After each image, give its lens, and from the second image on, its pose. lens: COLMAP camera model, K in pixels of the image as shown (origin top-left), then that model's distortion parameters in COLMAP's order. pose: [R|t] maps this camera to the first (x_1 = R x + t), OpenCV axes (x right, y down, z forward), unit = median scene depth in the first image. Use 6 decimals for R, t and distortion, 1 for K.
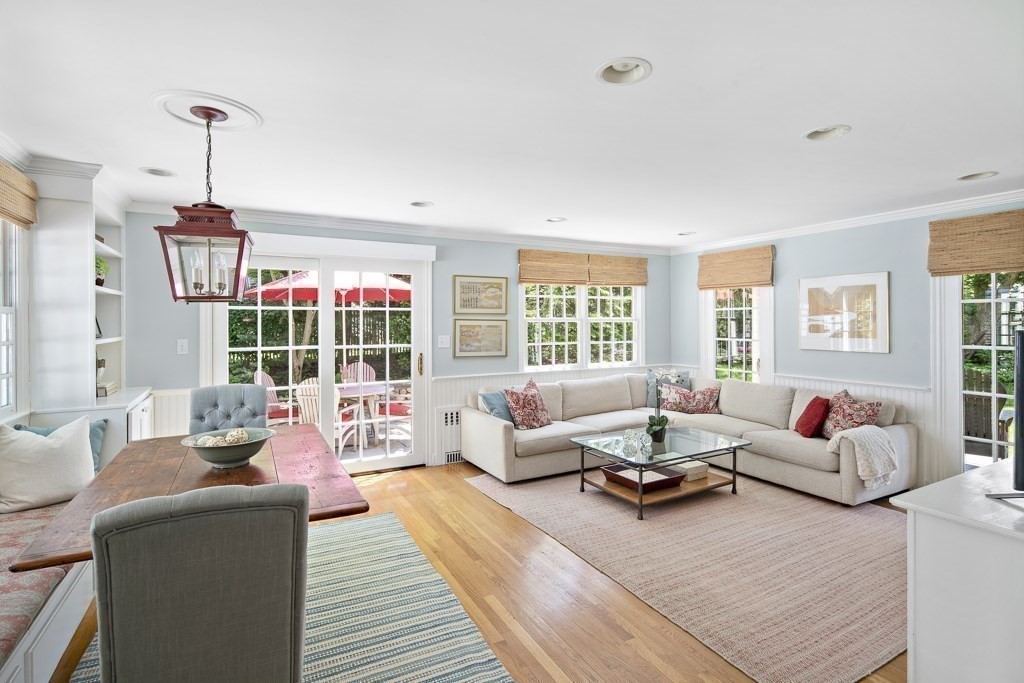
lens RADIAL K [[501.9, 0, 514.9], [0, 501.9, 322.9], [0, 0, 1]] dist [0.005424, -0.000529]
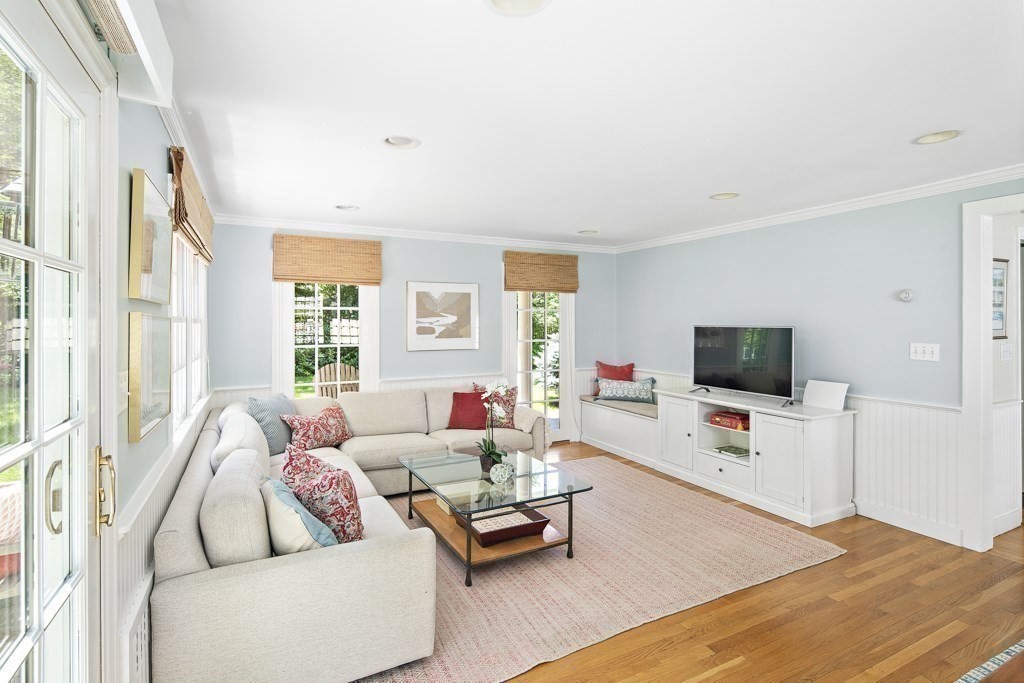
lens RADIAL K [[501.9, 0, 510.7], [0, 501.9, 322.3], [0, 0, 1]] dist [0.005424, -0.000529]
pose [[0.026167, -0.000334, 0.999658, -0.518035], [-0.000179, 1.000000, 0.000339, -0.006720], [-0.999658, -0.000188, 0.026167, 0.921966]]
